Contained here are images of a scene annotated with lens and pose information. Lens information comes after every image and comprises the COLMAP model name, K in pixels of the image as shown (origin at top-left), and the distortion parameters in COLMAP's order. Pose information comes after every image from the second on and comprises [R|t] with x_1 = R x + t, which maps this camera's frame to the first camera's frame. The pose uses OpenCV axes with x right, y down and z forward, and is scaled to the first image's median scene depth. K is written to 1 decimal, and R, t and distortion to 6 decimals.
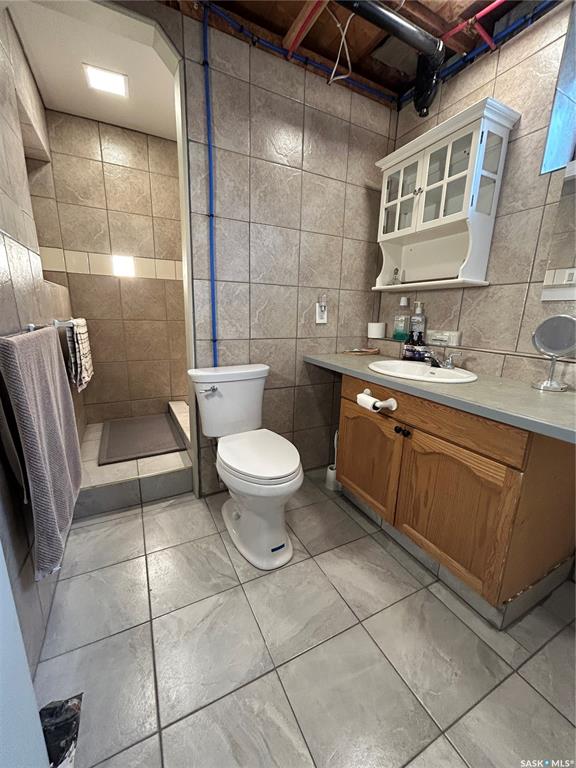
lens RADIAL K [[311.6, 0, 288.1], [0, 311.6, 384.7], [0, 0, 1]] dist [-0.002833, 0.001636]
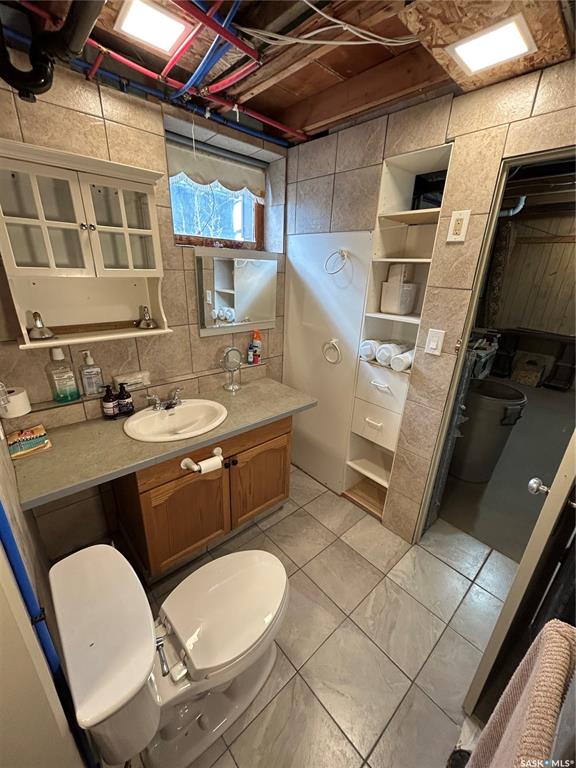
lens RADIAL K [[311.6, 0, 290.0], [0, 311.6, 383.7], [0, 0, 1]] dist [-0.002833, 0.001636]
pose [[-0.261287, -0.372162, 0.890631, -0.581447], [0.175621, 0.888955, 0.422984, -0.528940], [-0.949150, 0.266934, -0.166913, 0.775061]]
